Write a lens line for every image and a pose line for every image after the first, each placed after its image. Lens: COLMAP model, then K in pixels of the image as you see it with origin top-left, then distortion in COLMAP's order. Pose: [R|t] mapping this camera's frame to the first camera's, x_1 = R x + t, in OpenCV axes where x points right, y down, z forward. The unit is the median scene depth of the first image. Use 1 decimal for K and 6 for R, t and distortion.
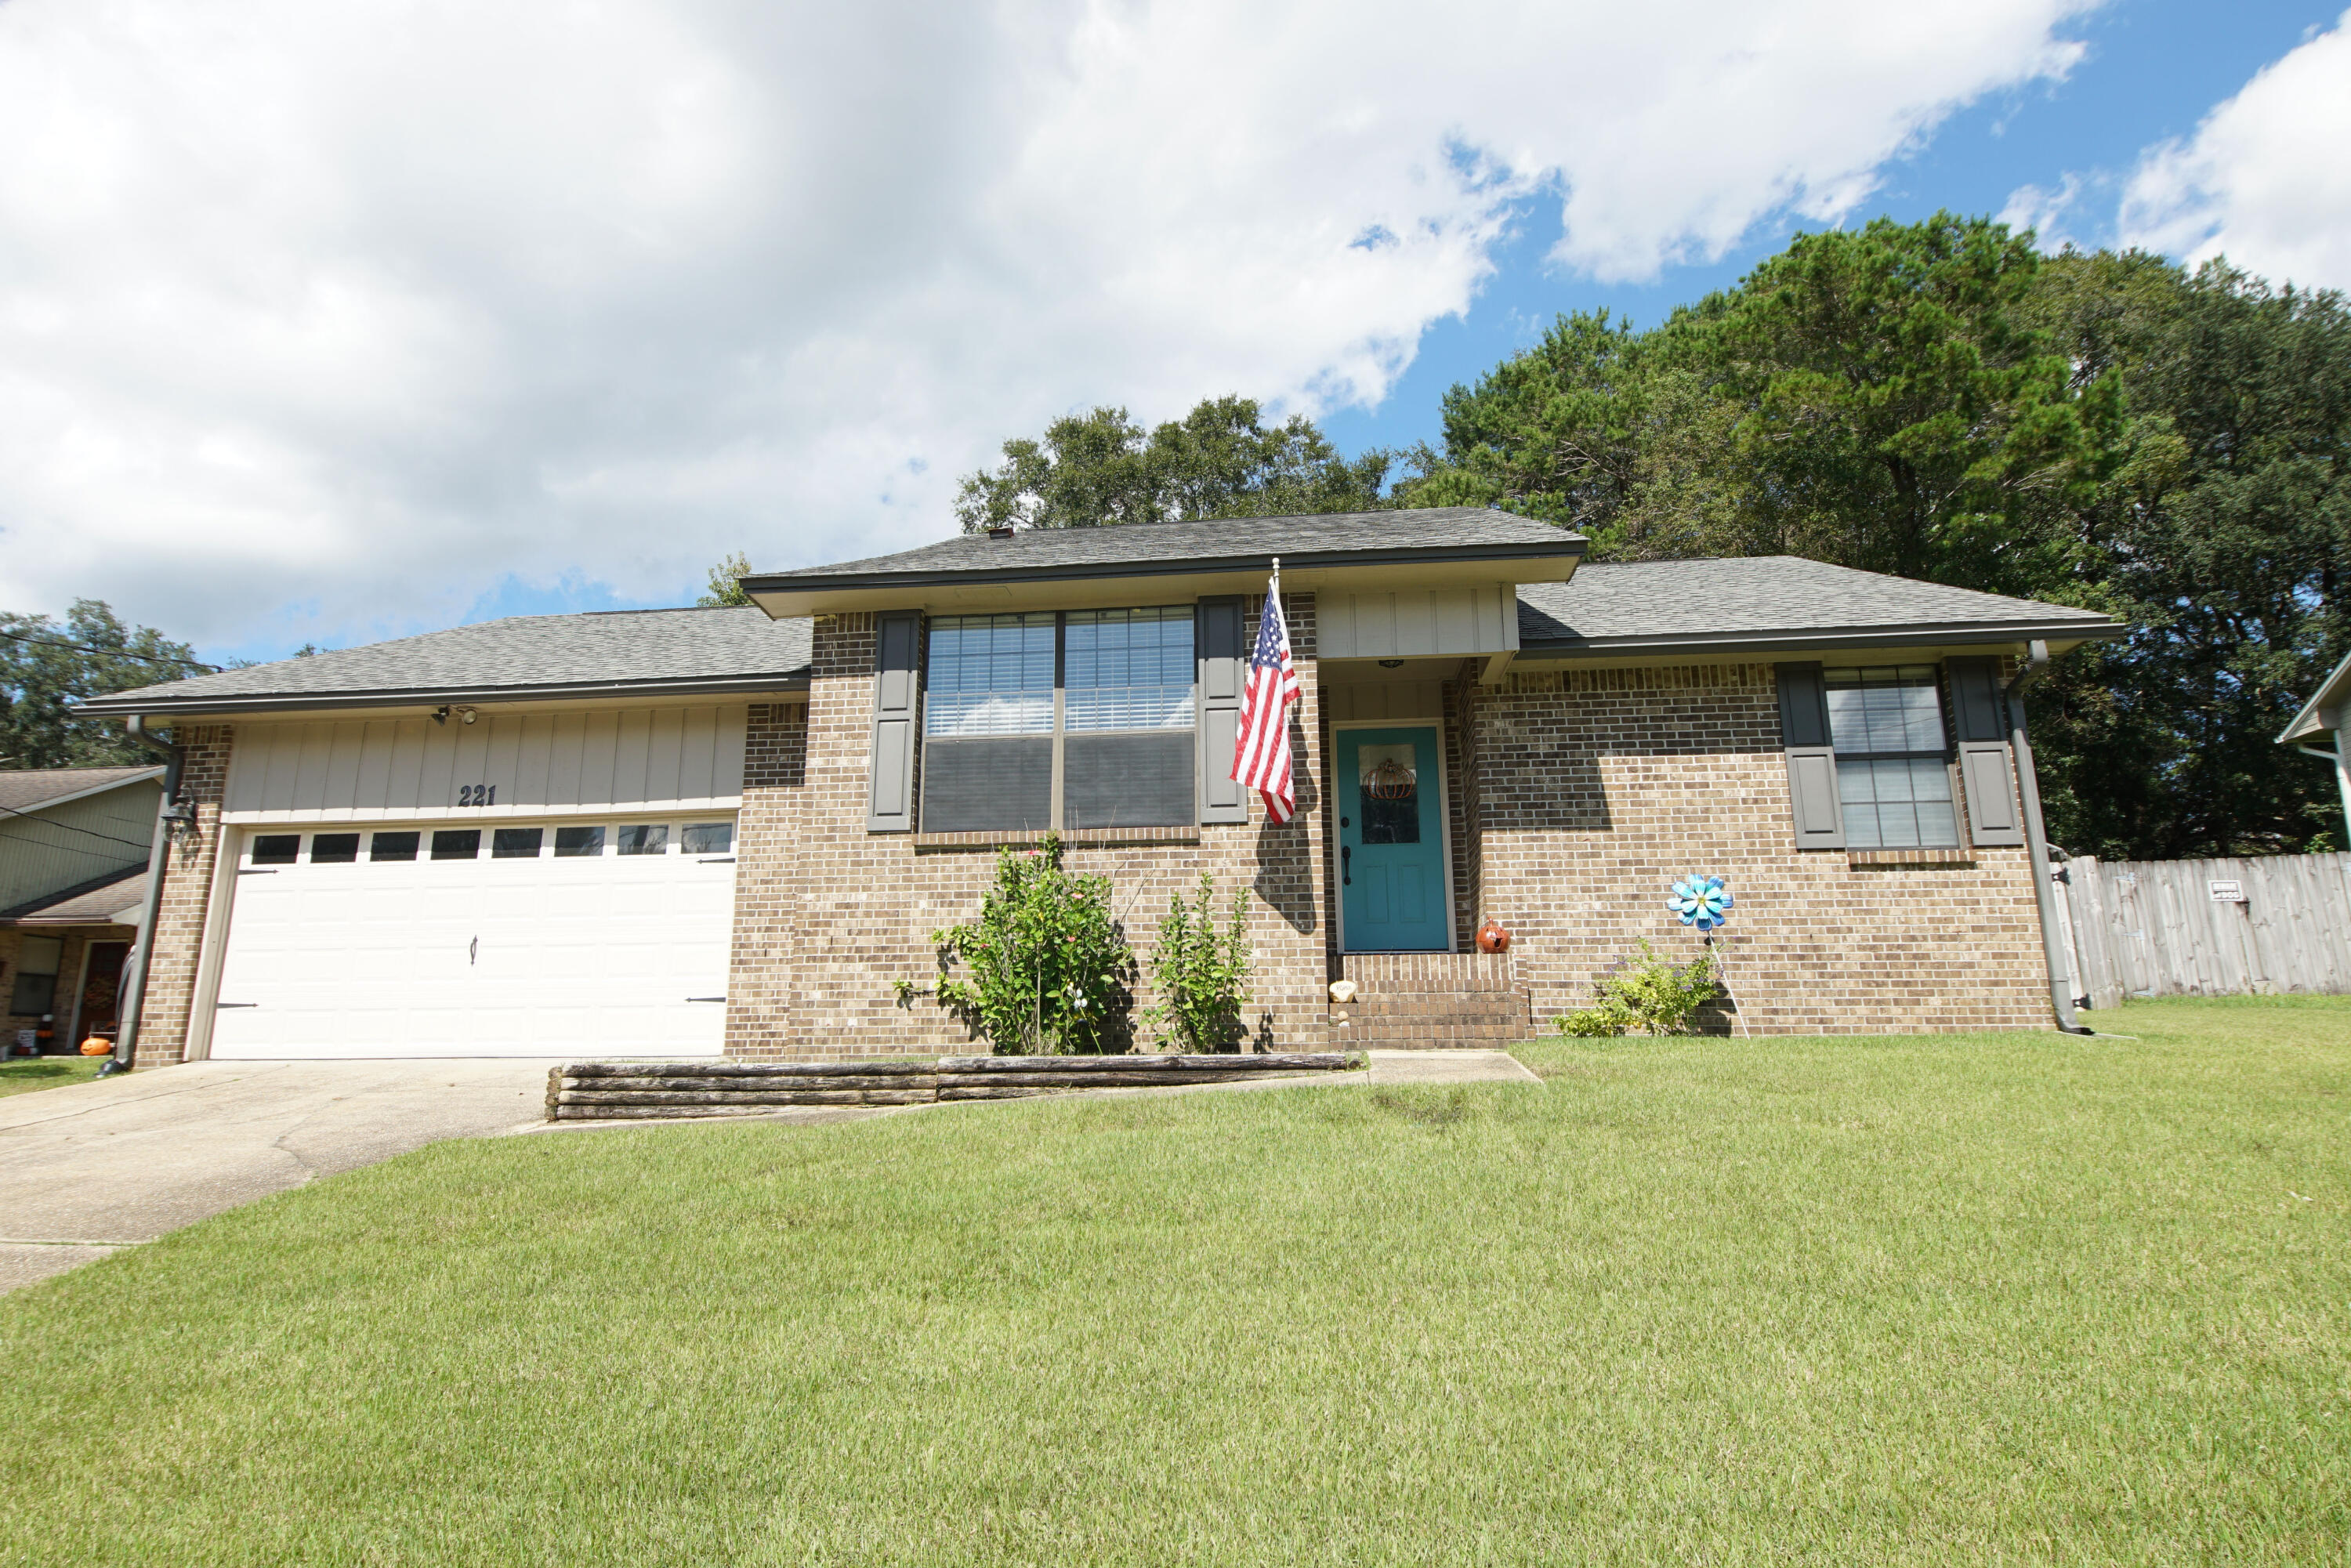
lens RADIAL K [[1257.7, 0, 1148.4], [0, 1257.7, 772.9], [0, 0, 1]] dist [0.042047, -0.039744]
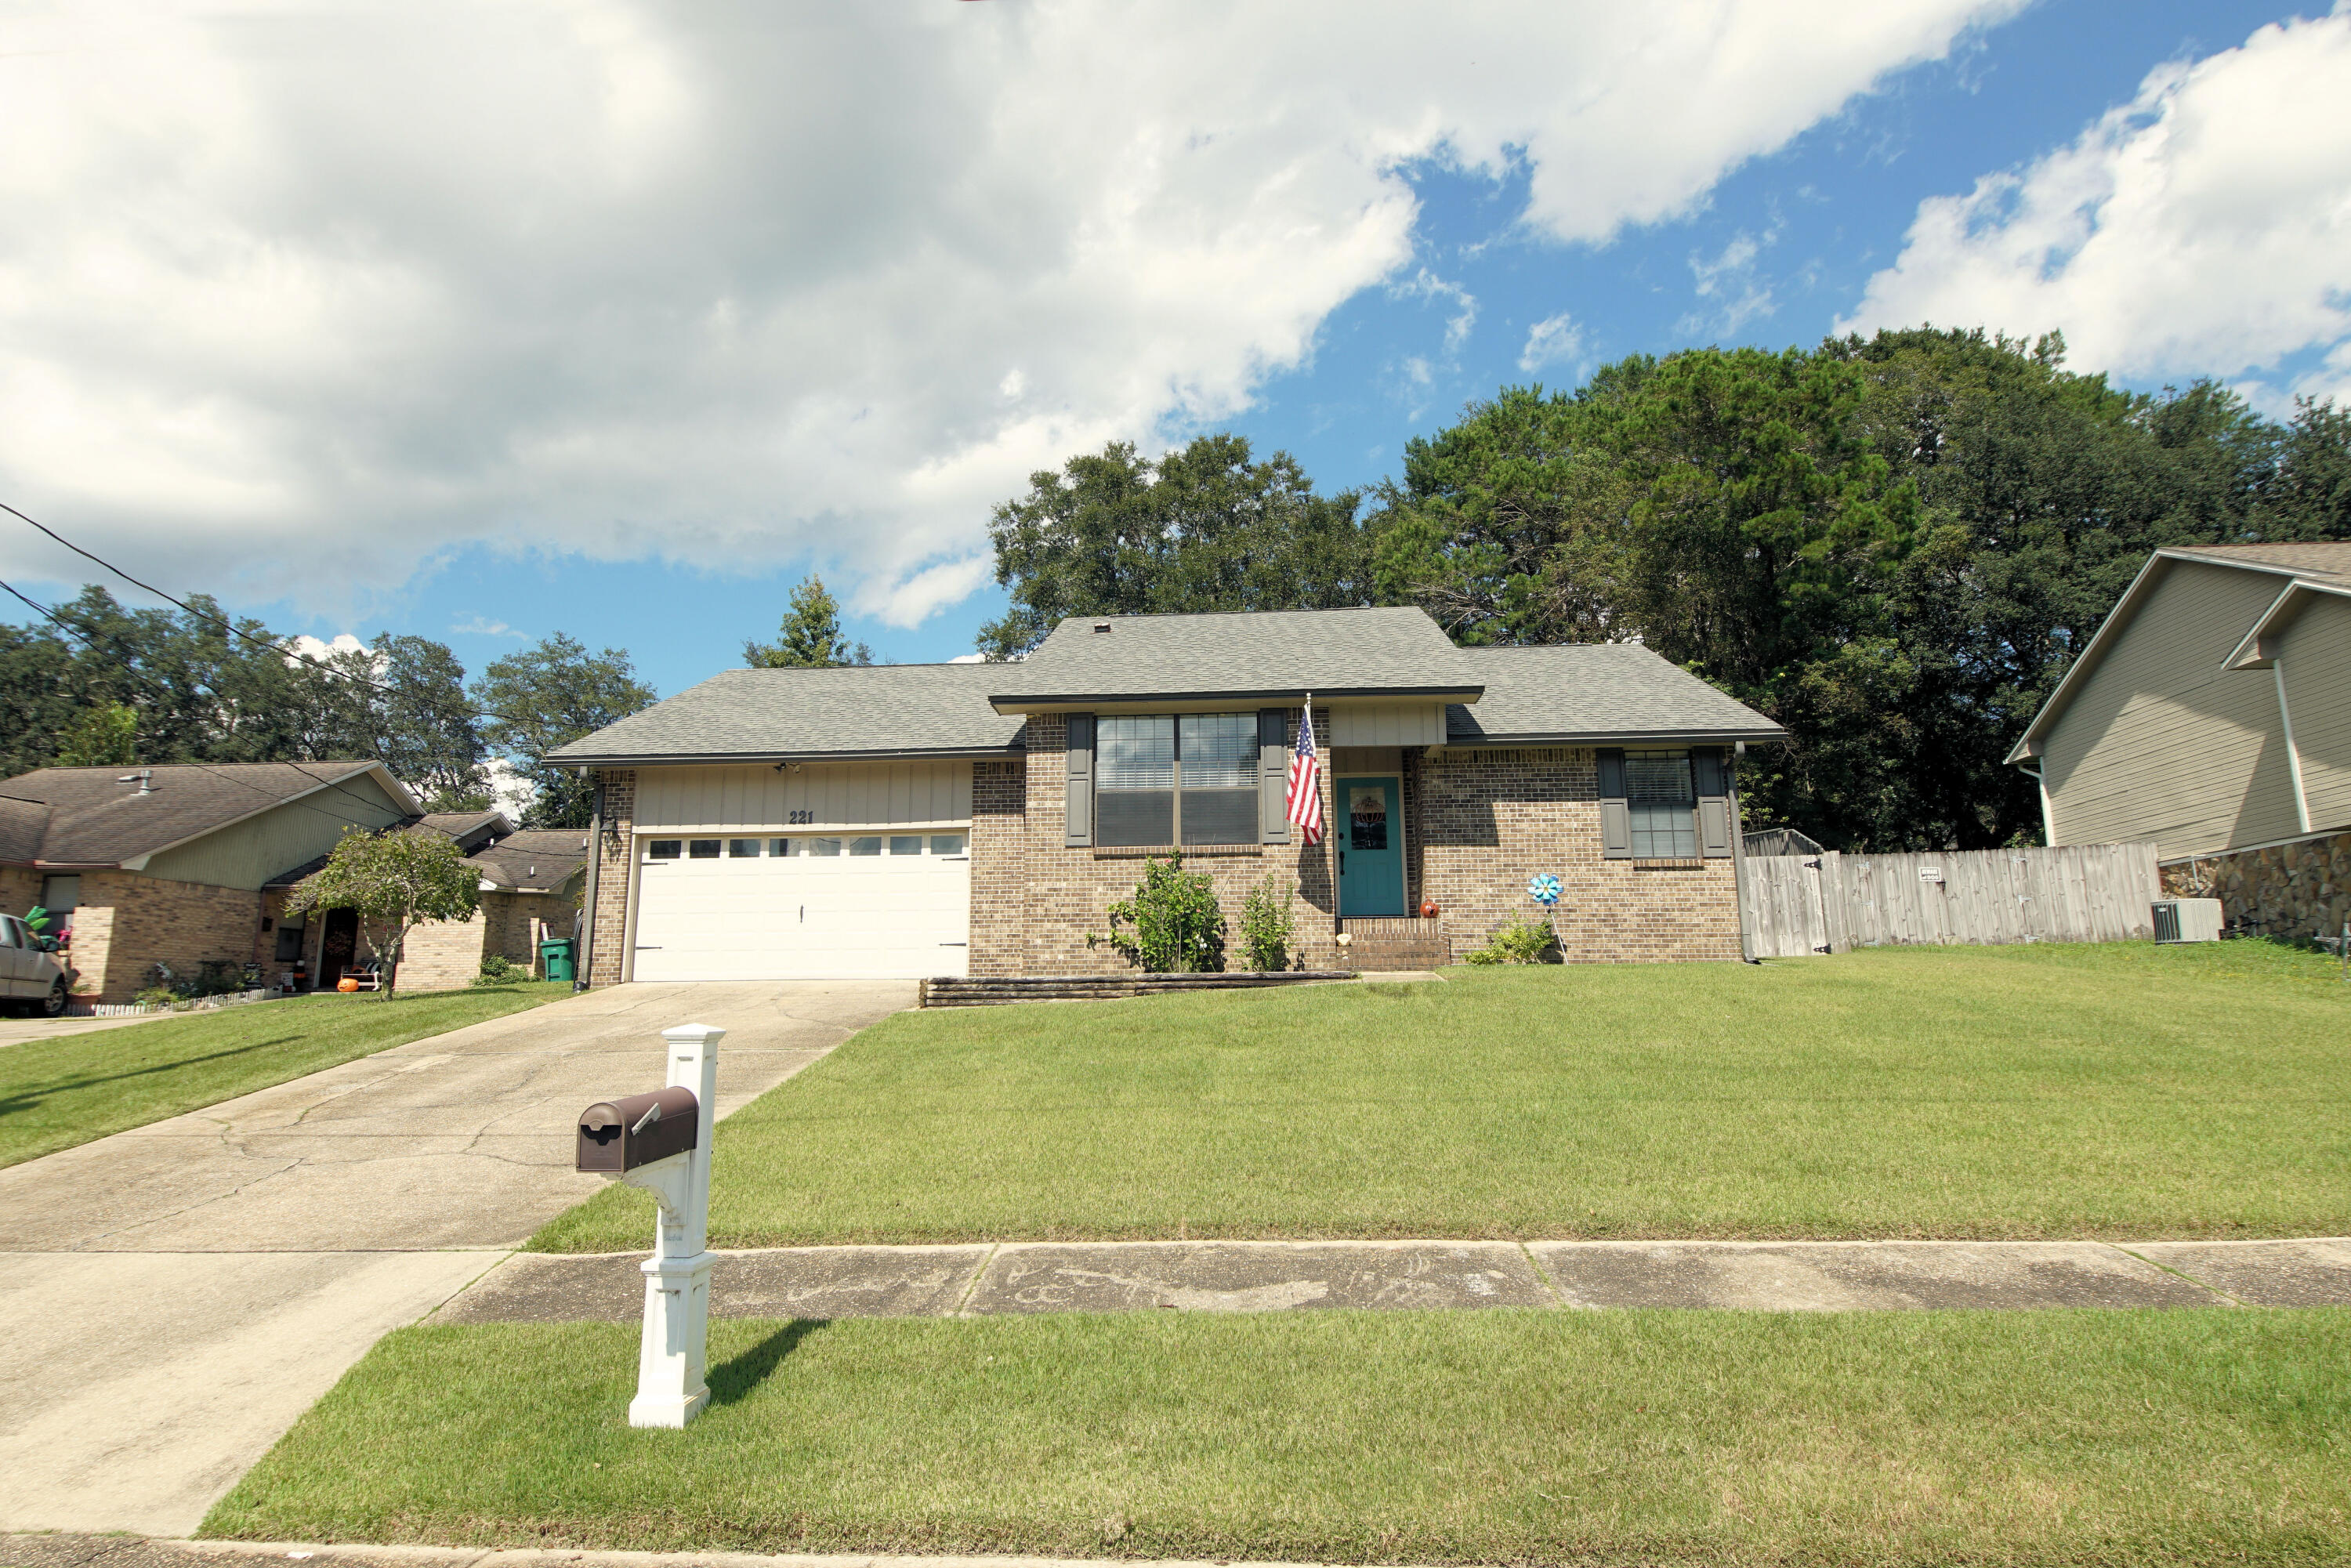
lens RADIAL K [[1257.7, 0, 1148.4], [0, 1257.7, 772.9], [0, 0, 1]] dist [0.042047, -0.039744]
pose [[0.999493, 0.005150, 0.031413, -0.160517], [-0.006247, 0.999370, 0.034924, -0.109376], [-0.031213, -0.035103, 0.998896, -0.679607]]
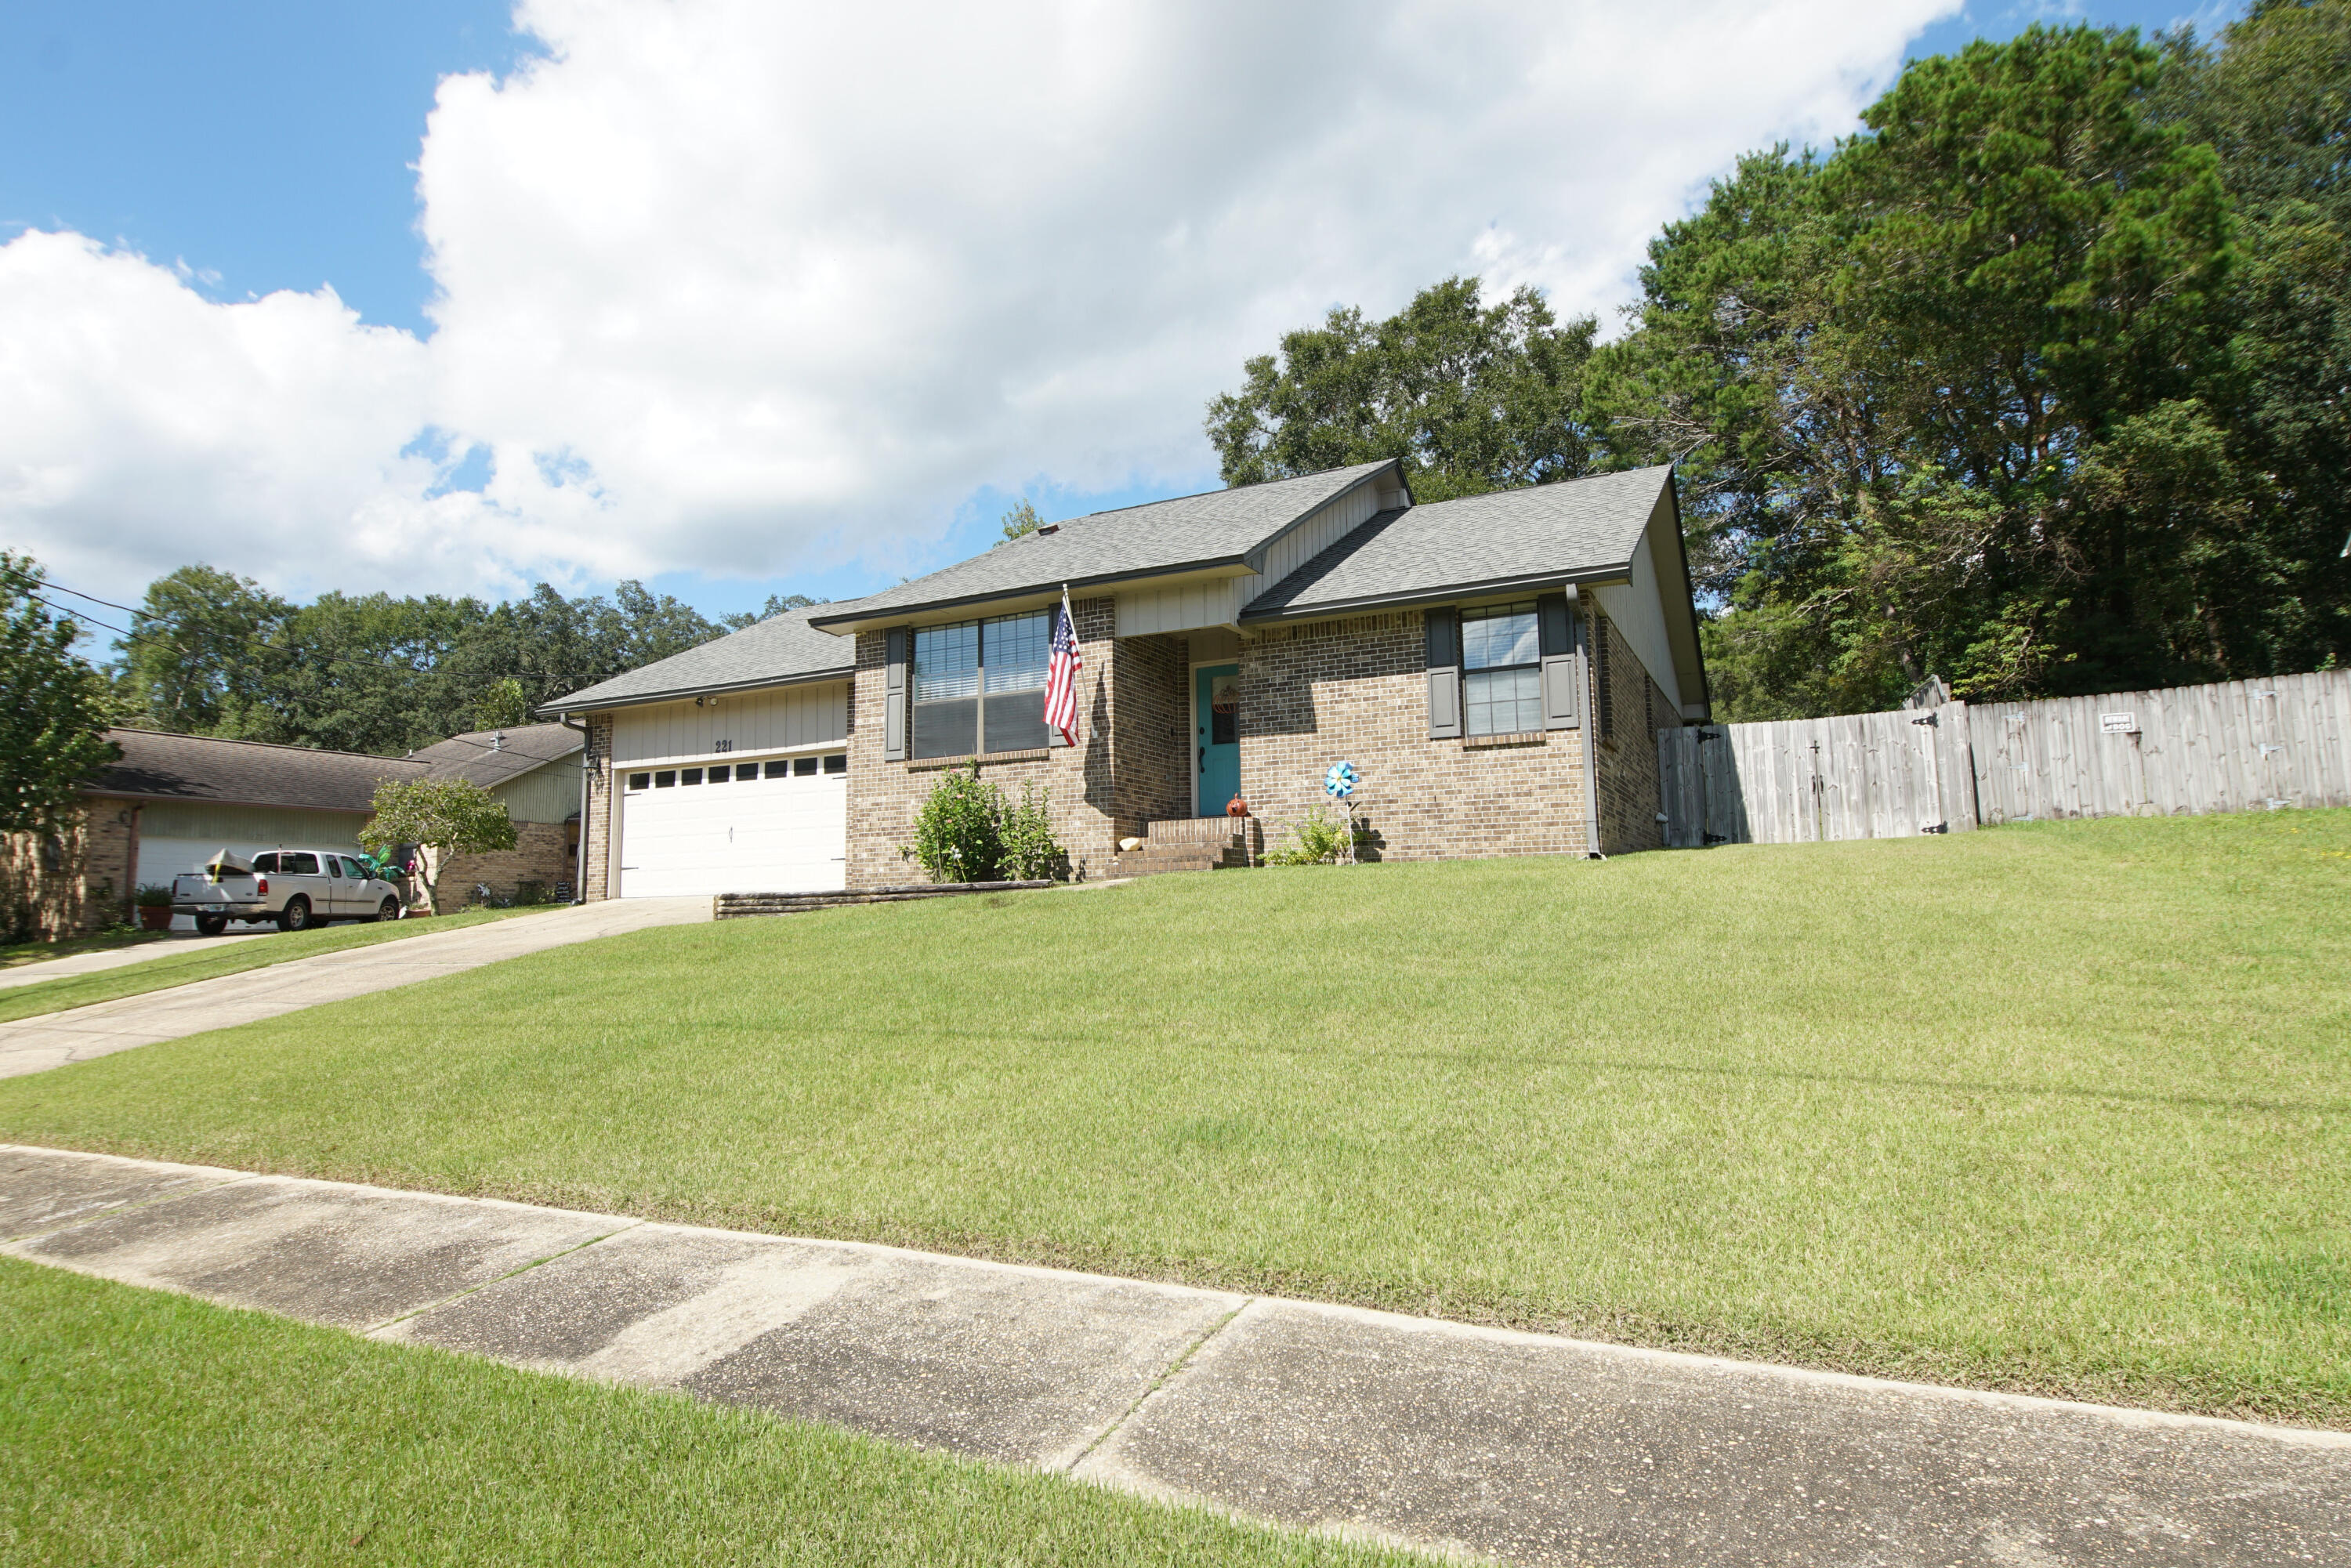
lens RADIAL K [[1257.7, 0, 1148.4], [0, 1257.7, 772.9], [0, 0, 1]] dist [0.042047, -0.039744]
pose [[0.936307, -0.050241, -0.347571, 0.693460], [0.089754, 0.991079, 0.098526, -0.072403], [0.339520, -0.123447, 0.932463, -0.471766]]
